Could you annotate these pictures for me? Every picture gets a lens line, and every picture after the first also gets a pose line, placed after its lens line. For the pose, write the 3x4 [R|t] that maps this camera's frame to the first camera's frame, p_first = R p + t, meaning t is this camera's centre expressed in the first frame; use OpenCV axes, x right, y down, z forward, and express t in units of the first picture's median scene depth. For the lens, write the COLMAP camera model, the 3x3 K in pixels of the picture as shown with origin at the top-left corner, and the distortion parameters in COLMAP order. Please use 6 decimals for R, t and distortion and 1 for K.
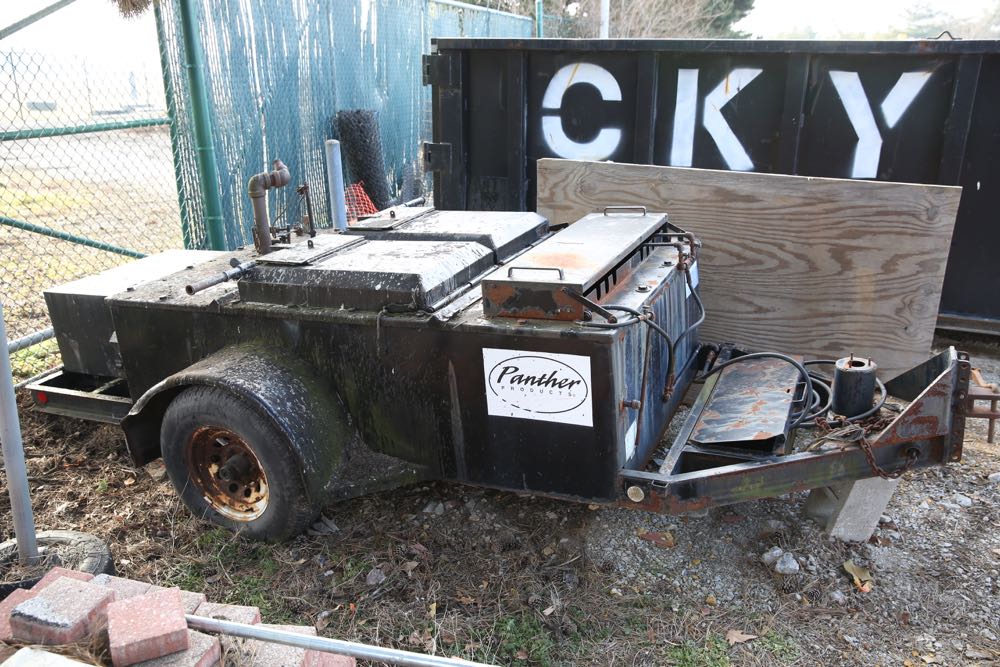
lens RADIAL K [[843.7, 0, 500.0], [0, 843.7, 333.5], [0, 0, 1]] dist [-0.014163, 0.005949]
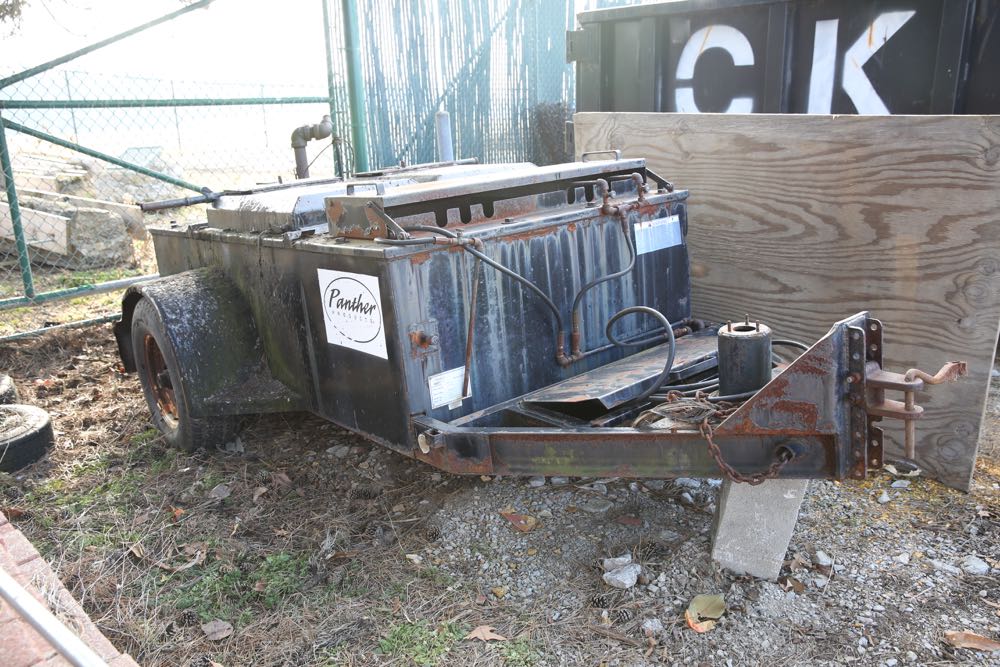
lens RADIAL K [[831.5, 0, 500.0], [0, 831.5, 333.5], [0, 0, 1]] dist [-0.032571, 0.063556]
pose [[0.891224, 0.097739, -0.442907, 0.442538], [-0.117961, 0.992850, -0.018264, 0.062731], [0.437955, 0.068523, 0.896382, 0.195663]]
